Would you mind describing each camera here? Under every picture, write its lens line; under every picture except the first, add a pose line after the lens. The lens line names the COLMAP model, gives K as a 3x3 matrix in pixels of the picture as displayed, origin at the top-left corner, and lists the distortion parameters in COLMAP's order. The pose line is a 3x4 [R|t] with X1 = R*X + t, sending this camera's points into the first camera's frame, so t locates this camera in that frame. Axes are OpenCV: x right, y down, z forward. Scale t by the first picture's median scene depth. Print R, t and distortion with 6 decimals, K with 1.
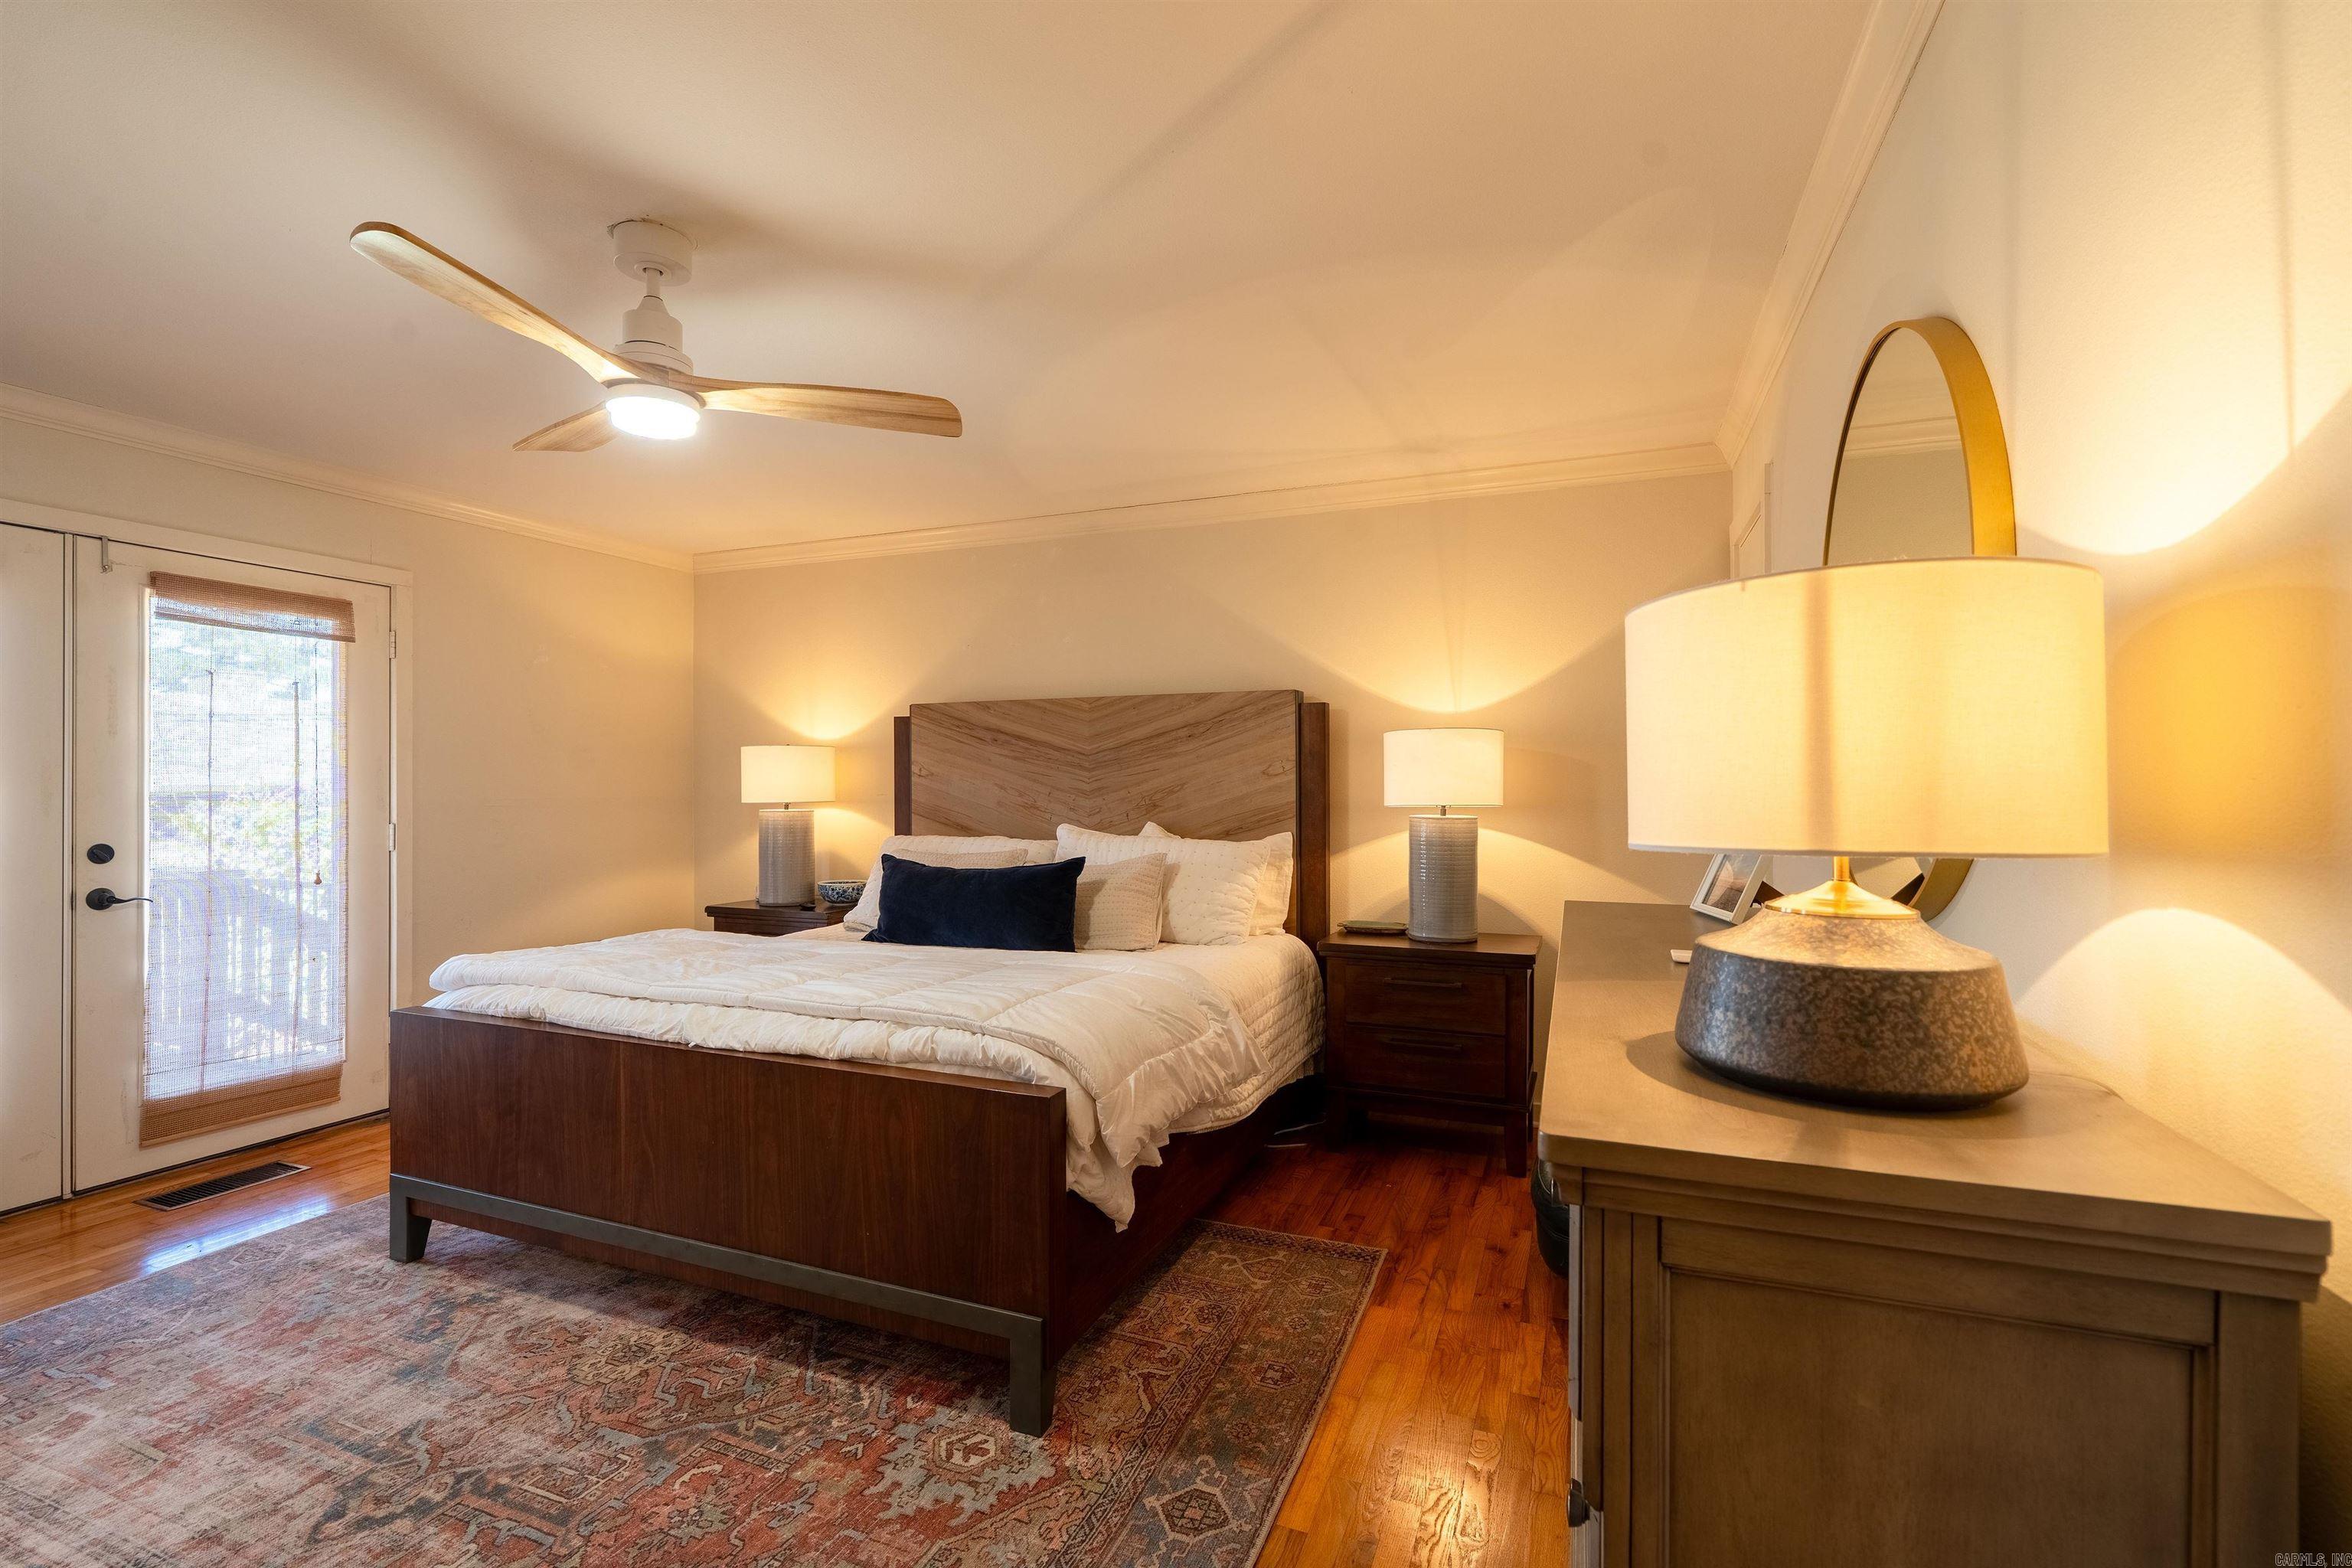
lens RADIAL K [[1058.5, 0, 1174.0], [0, 1058.5, 786.6], [0, 0, 1]] dist [-0.005301, 0.002797]
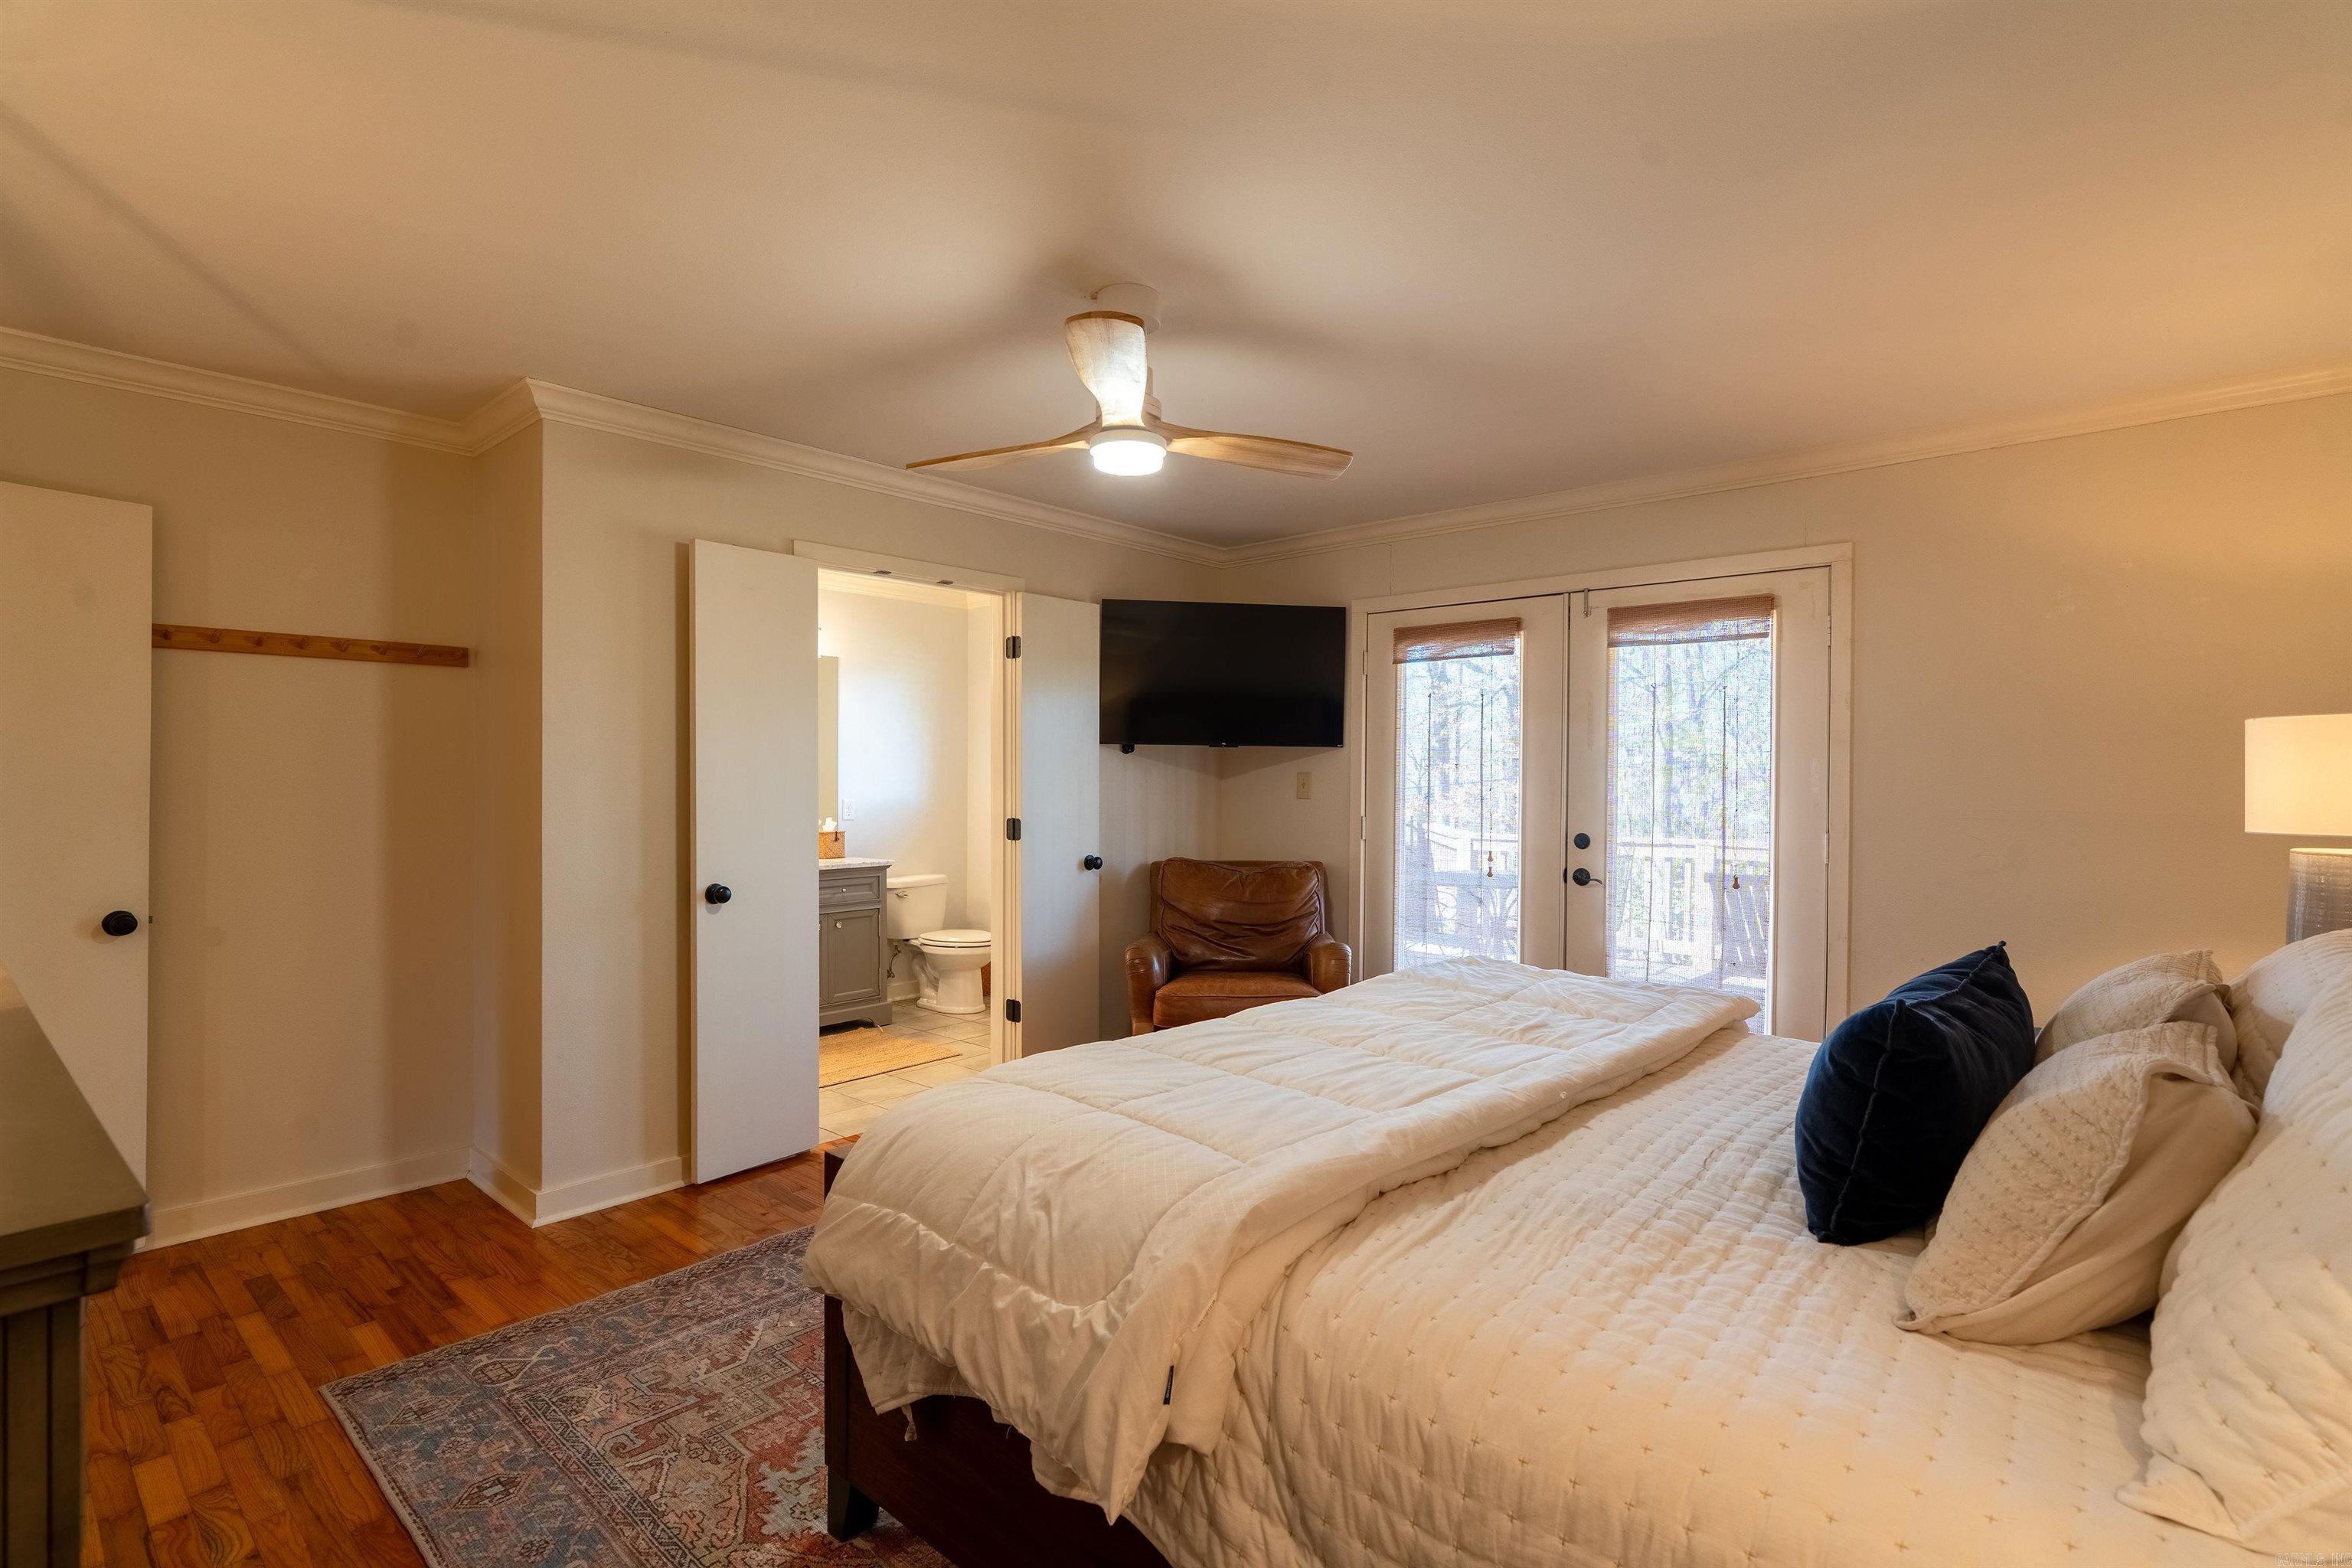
lens RADIAL K [[1123.1, 0, 1167.7], [0, 1123.1, 772.1], [0, 0, 1]] dist [-0.003996, 0.001197]
pose [[-0.343651, -0.003987, -0.939089, 0.510328], [-0.008045, 0.999967, -0.001301, -0.016088], [0.939063, 0.007108, -0.343672, 1.228313]]
